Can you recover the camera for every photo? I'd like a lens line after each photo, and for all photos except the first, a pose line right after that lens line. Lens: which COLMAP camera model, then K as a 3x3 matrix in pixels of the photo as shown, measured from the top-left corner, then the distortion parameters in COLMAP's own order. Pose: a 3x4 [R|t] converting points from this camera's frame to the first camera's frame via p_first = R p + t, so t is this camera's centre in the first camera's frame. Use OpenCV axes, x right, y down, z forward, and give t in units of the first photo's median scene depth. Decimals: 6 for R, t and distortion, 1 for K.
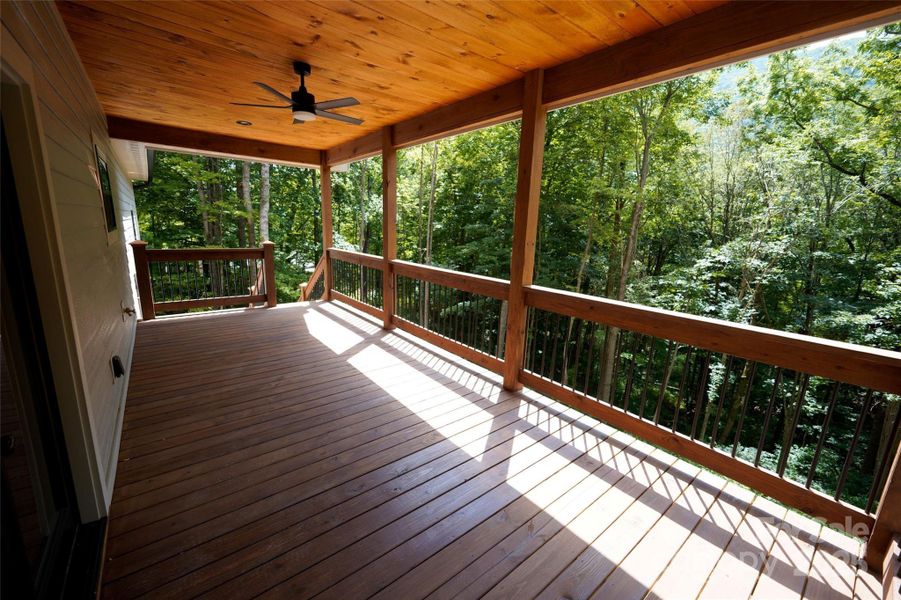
lens RADIAL K [[359.6, 0, 453.1], [0, 359.6, 301.5], [0, 0, 1]] dist [-0.005805, 0.000129]
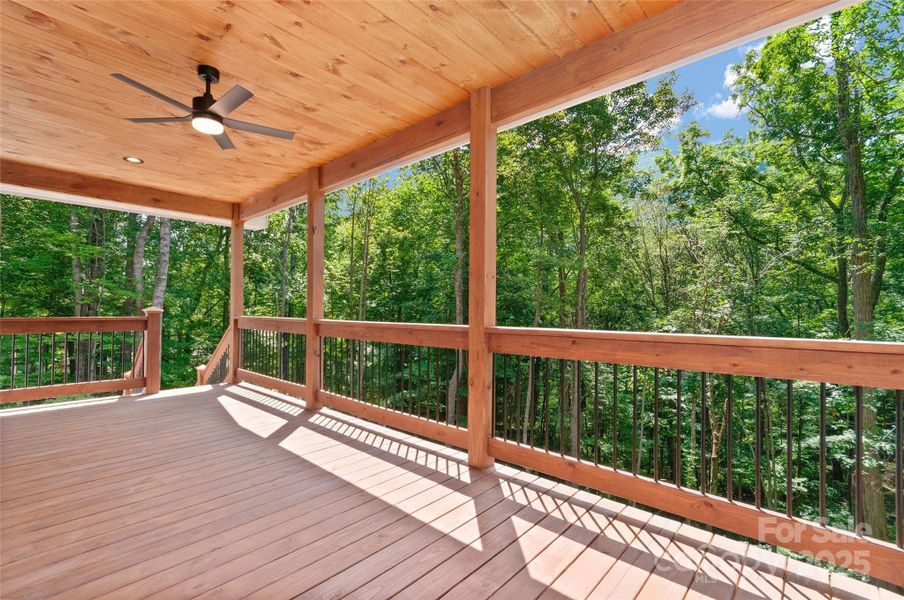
lens RADIAL K [[402.1, 0, 446.3], [0, 402.1, 301.1], [0, 0, 1]] dist [-0.000031, 0.001055]
pose [[0.989314, -0.030255, 0.142628, -0.015436], [0.061114, 0.974202, -0.217247, 0.067890], [-0.132376, 0.223642, 0.965640, 0.093340]]
